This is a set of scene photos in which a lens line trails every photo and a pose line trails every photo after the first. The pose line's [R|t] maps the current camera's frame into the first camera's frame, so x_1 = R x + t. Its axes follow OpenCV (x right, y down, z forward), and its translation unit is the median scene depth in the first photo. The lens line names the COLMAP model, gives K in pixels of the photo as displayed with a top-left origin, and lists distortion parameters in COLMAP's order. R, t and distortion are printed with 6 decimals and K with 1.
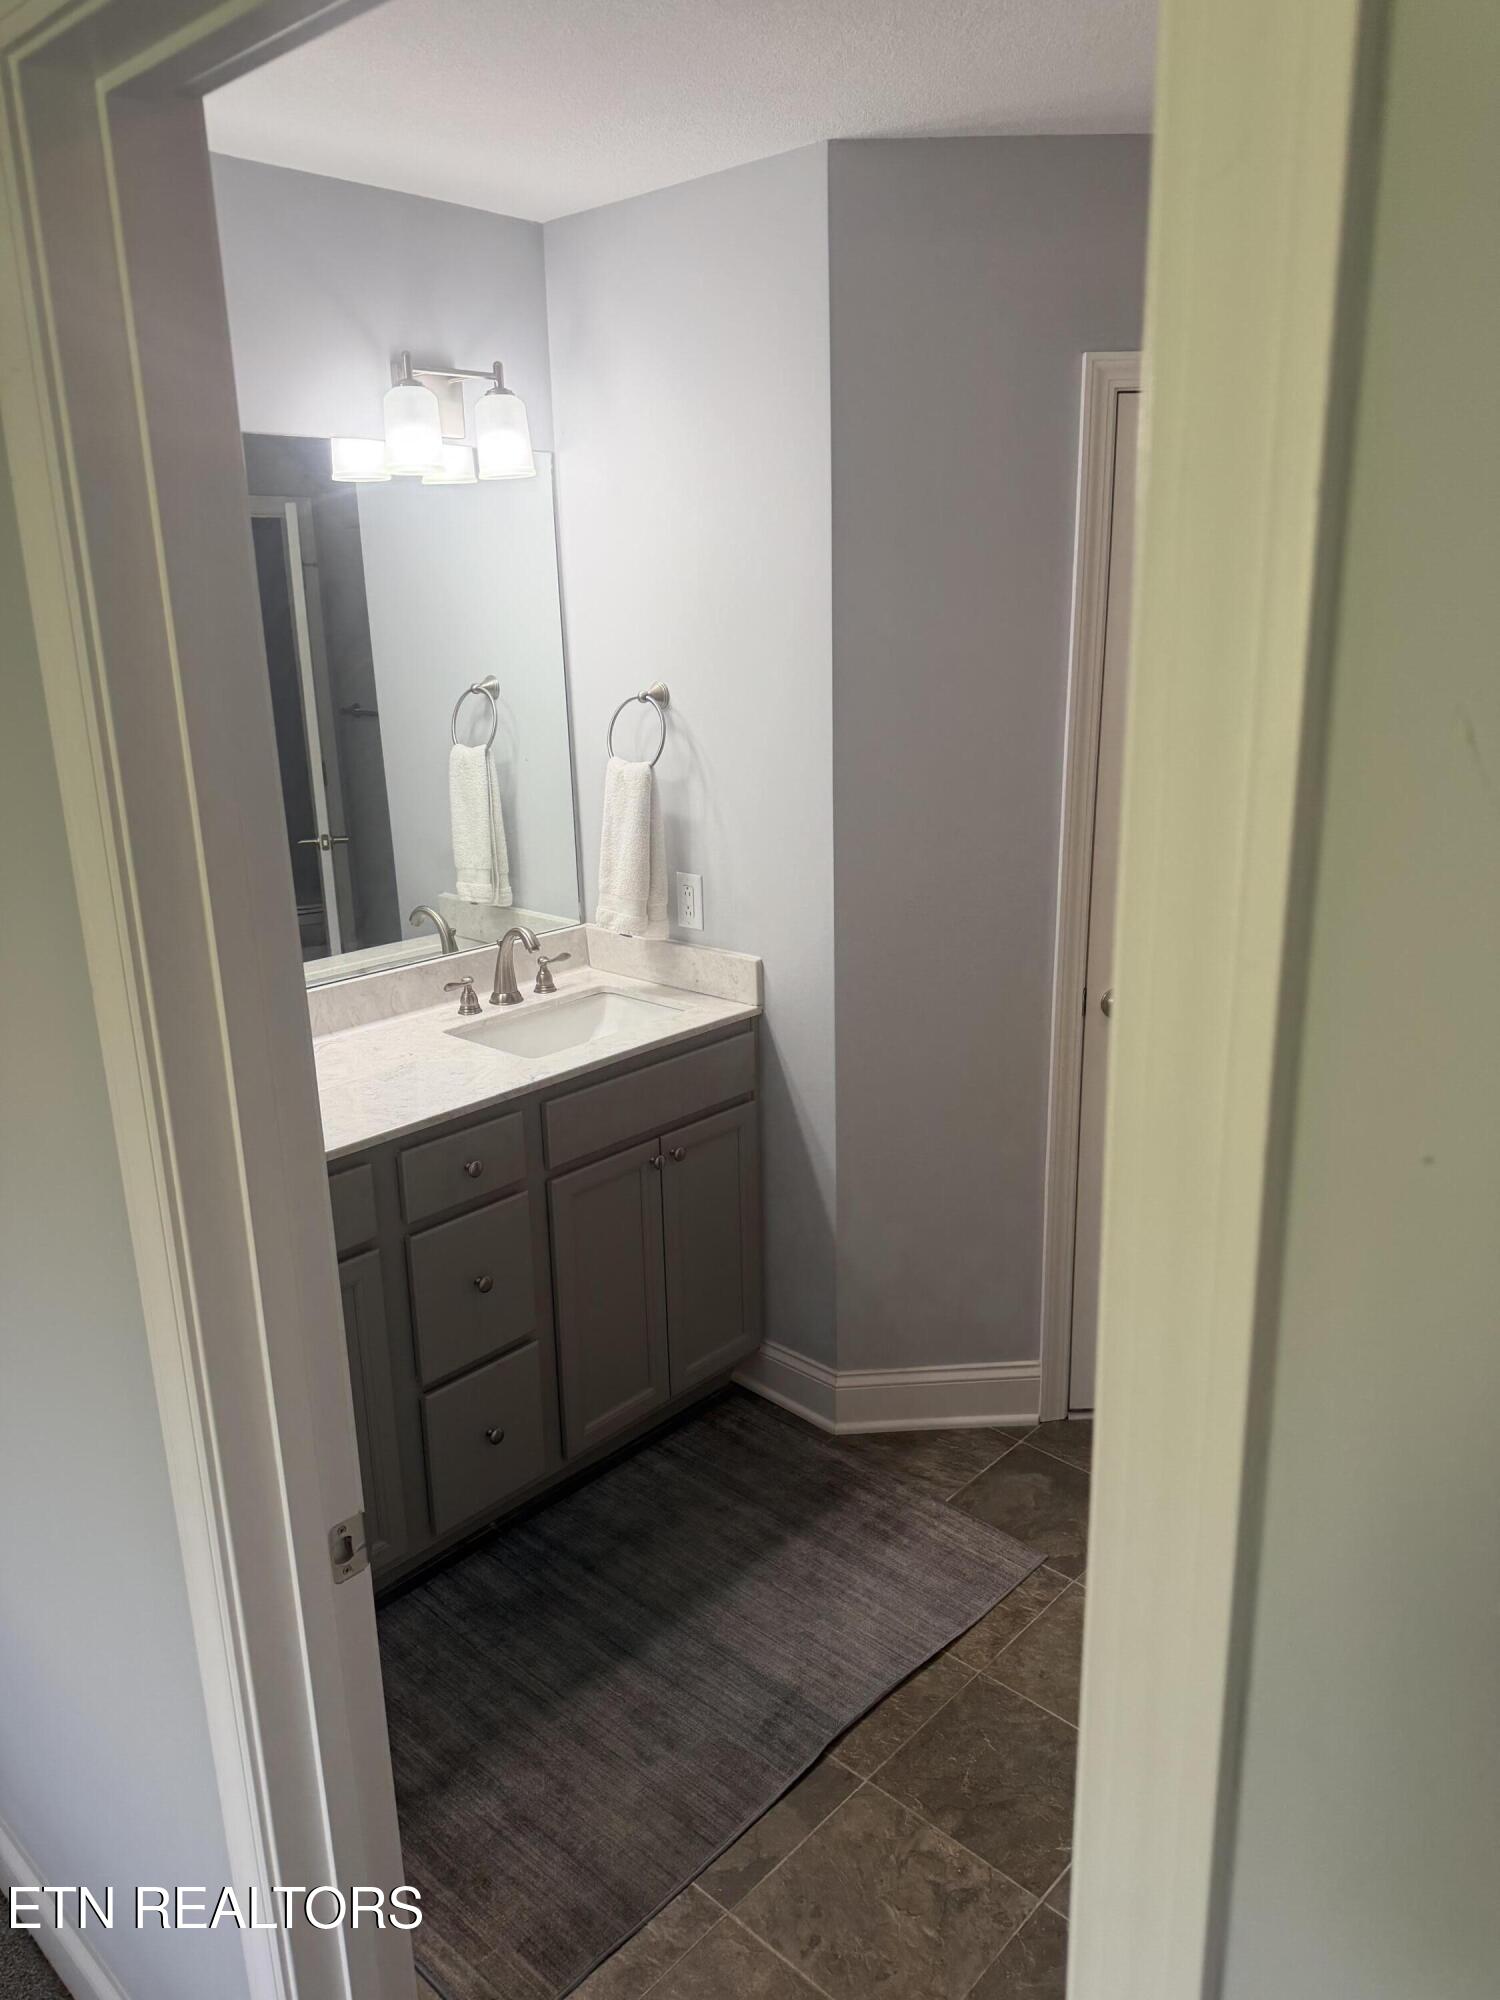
lens RADIAL K [[1379.4, 0, 747.3], [0, 1379.4, 1023.7], [0, 0, 1]] dist [0.044957, -0.060948]
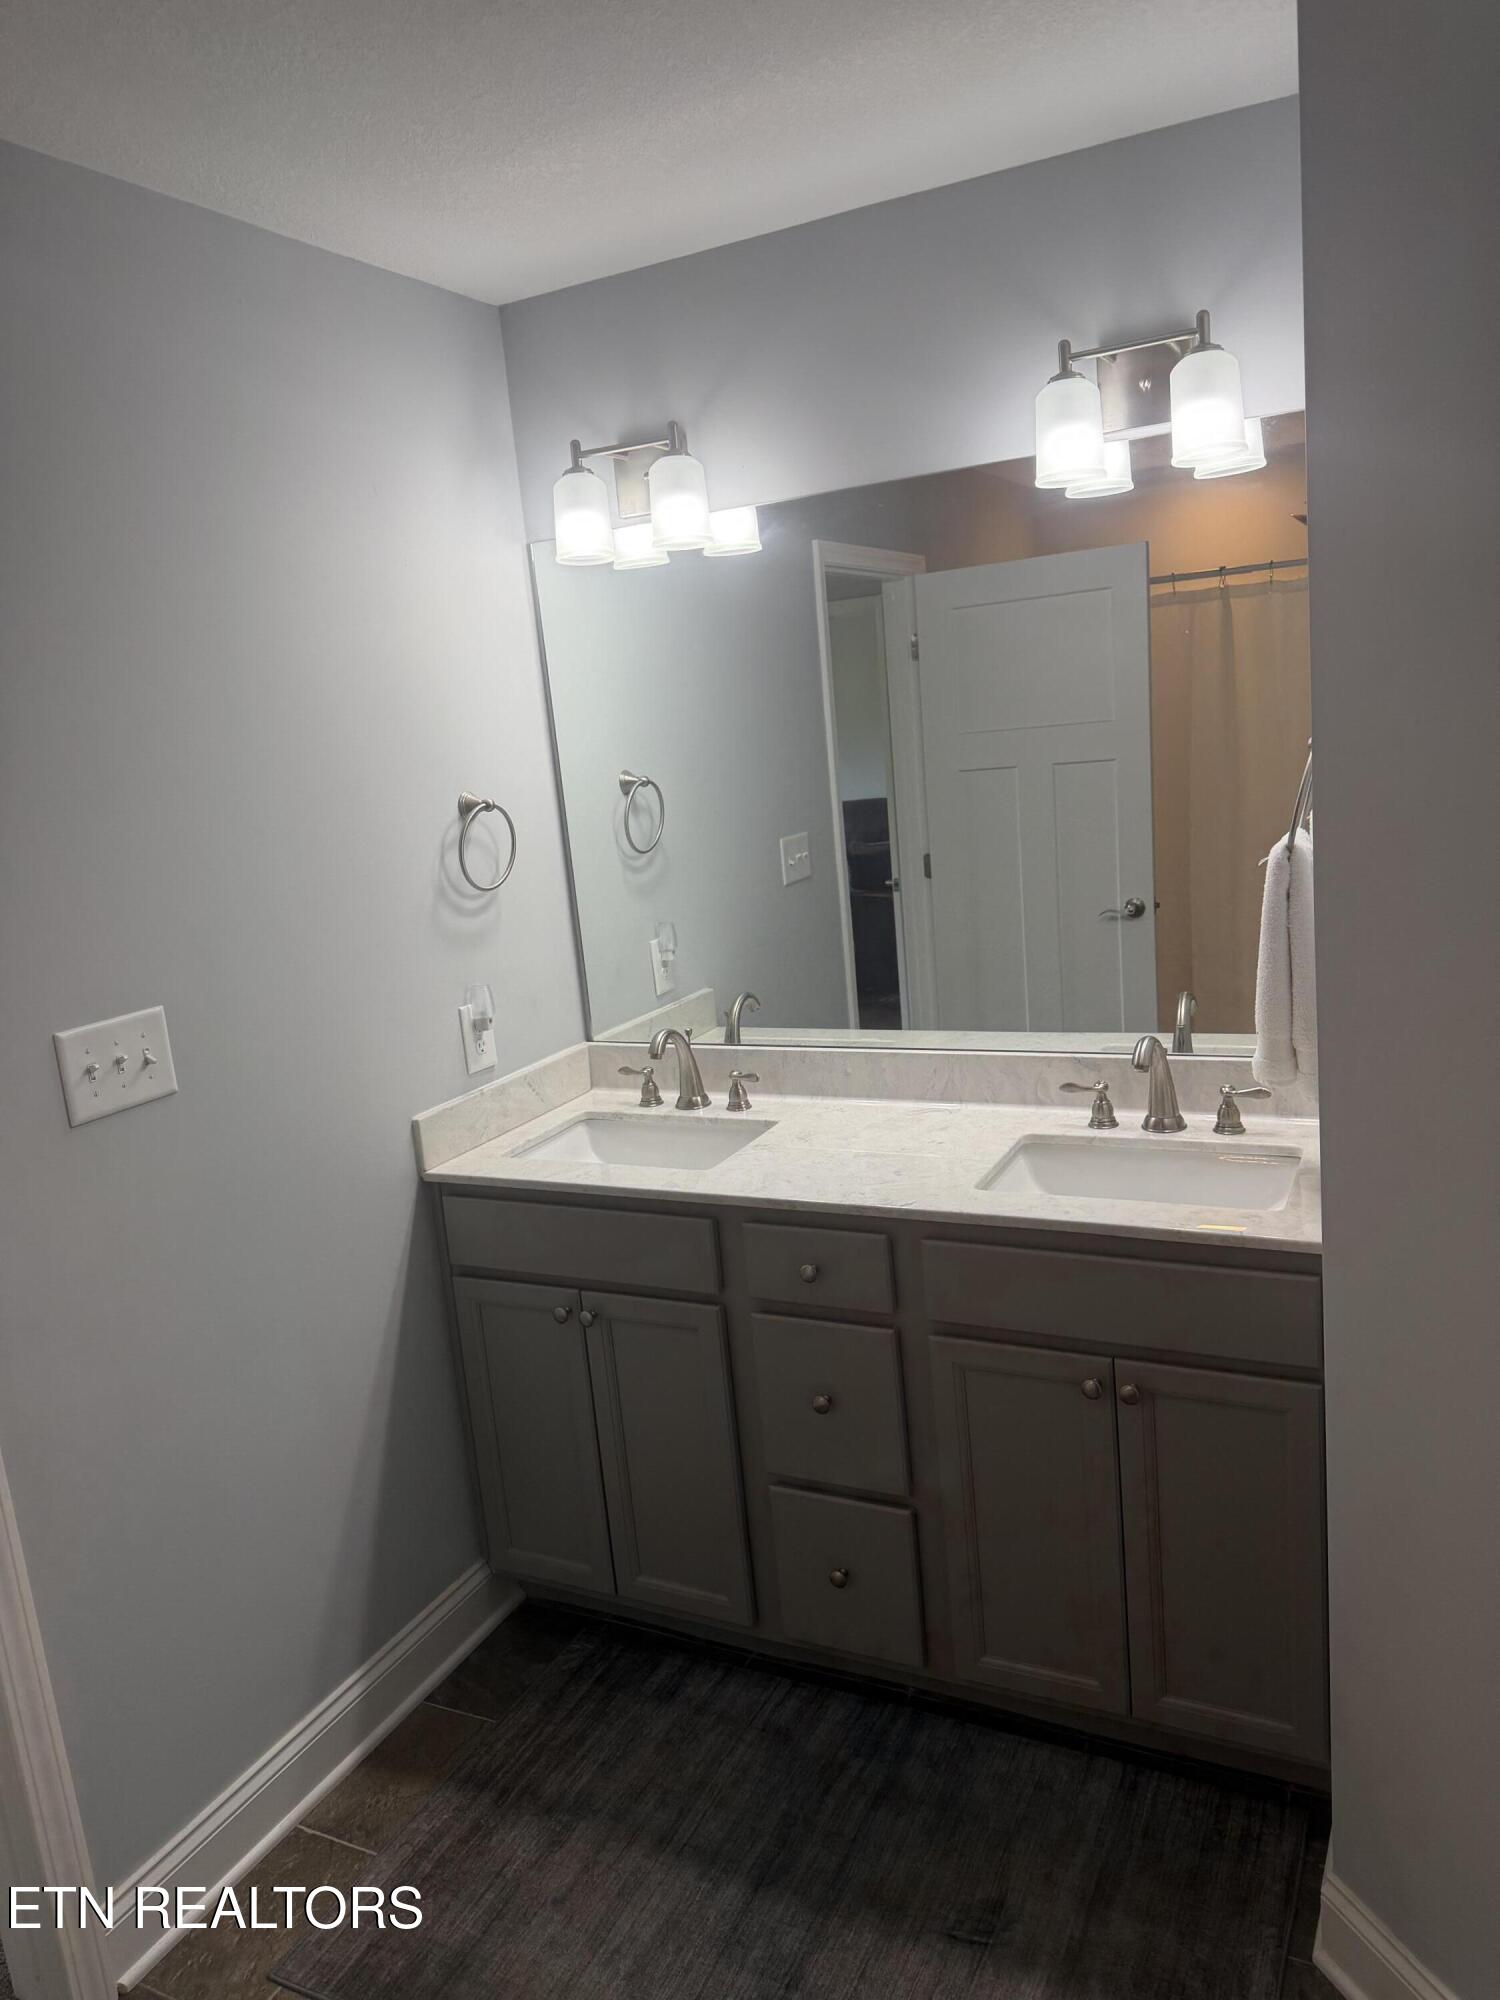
lens RADIAL K [[1414.9, 0, 750.0], [0, 1414.9, 1000.0], [0, 0, 1]] dist [0.034252, -0.045906]
pose [[0.276361, 0.193669, -0.941338, 0.558918], [-0.183588, 0.972086, 0.146097, -0.178488], [0.943356, 0.132442, 0.304202, 0.580470]]
